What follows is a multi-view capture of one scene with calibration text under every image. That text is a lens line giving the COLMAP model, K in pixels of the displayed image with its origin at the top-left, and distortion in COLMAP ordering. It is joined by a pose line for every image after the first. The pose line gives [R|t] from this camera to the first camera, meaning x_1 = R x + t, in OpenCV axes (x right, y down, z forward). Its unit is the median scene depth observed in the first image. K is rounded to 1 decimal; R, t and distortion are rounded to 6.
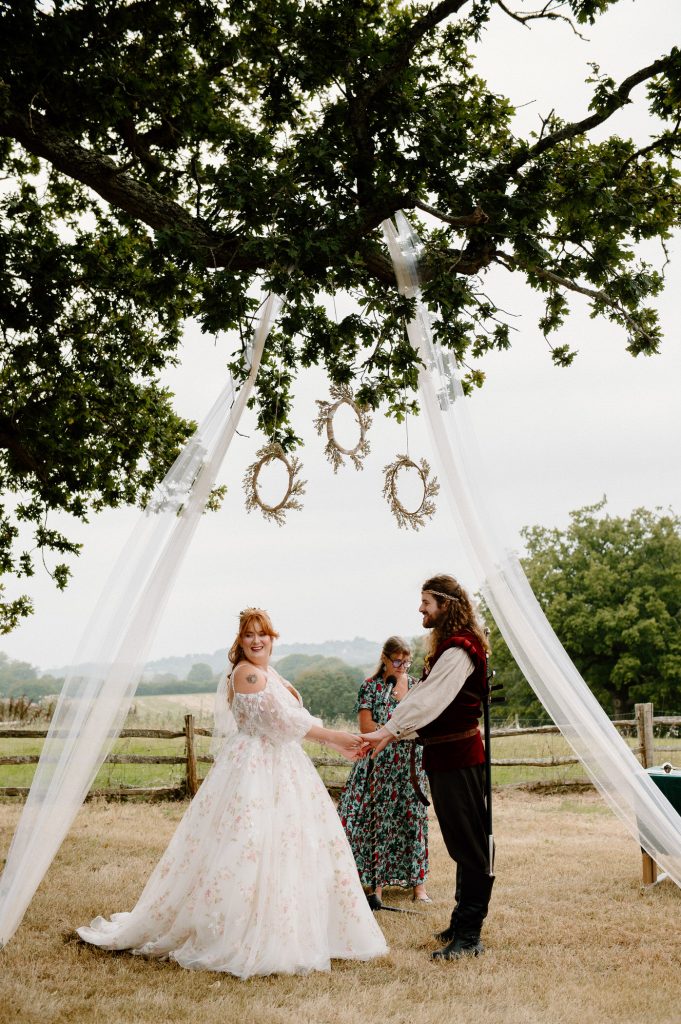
lens RADIAL K [[1449.8, 0, 343.4], [0, 1449.8, 489.4], [0, 0, 1]] dist [0.191535, 0.029050]
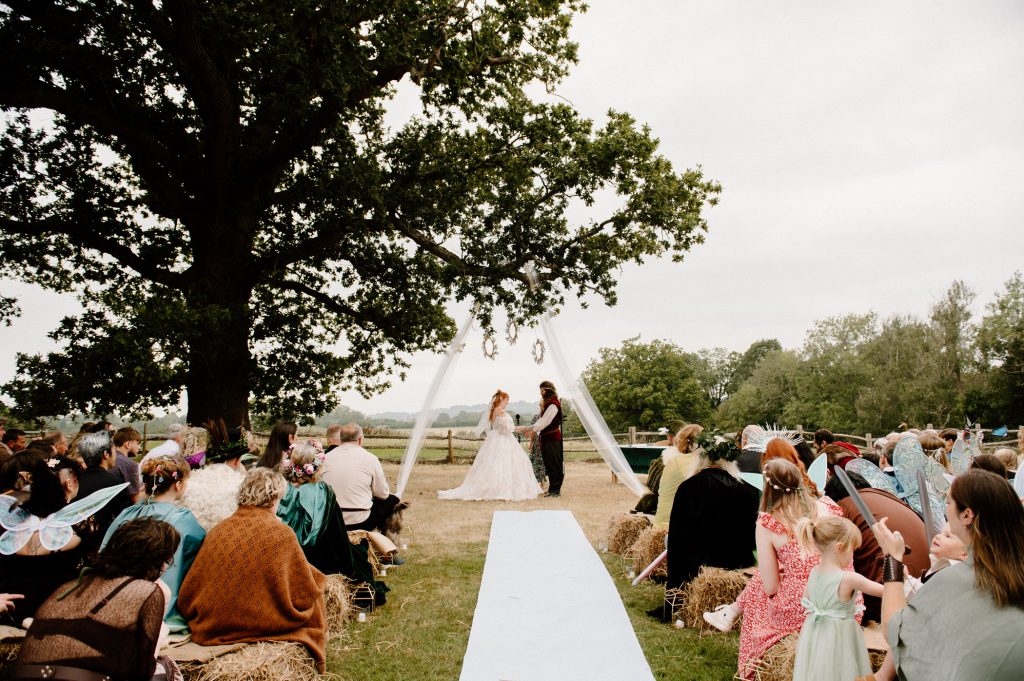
lens RADIAL K [[717.2, 0, 512.0], [0, 717.2, 340.5], [0, 0, 1]] dist [-0.038647, 0.001621]
pose [[0.999979, 0.005835, -0.002785, 0.004730], [-0.005784, 0.999825, 0.017772, -0.027957], [0.002888, -0.017755, 0.999838, -0.276000]]
